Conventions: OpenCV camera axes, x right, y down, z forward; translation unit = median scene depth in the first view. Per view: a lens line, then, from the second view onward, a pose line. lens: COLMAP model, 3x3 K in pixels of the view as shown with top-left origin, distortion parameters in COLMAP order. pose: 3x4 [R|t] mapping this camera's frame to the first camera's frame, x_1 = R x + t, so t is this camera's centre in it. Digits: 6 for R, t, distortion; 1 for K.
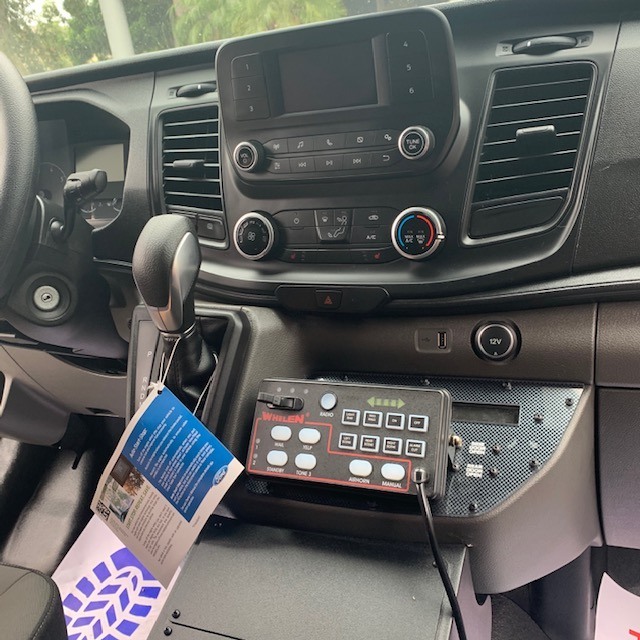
lens RADIAL K [[732.7, 0, 320.0], [0, 732.7, 320.0], [0, 0, 1]] dist [0.084865, -0.162921]
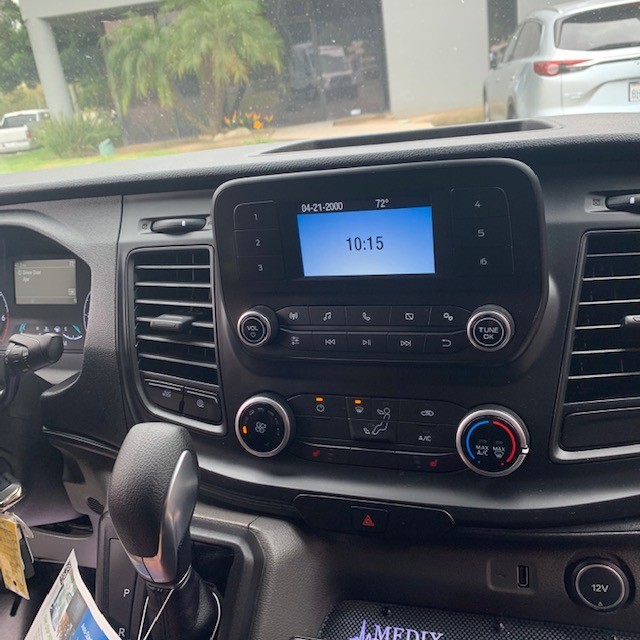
lens RADIAL K [[732.7, 0, 320.0], [0, 732.7, 320.0], [0, 0, 1]] dist [0.084865, -0.162921]
pose [[0.996261, -0.018775, 0.084331, -0.094811], [0.021431, 0.999299, -0.030703, -0.203472], [-0.083696, 0.032396, 0.995965, 0.232457]]
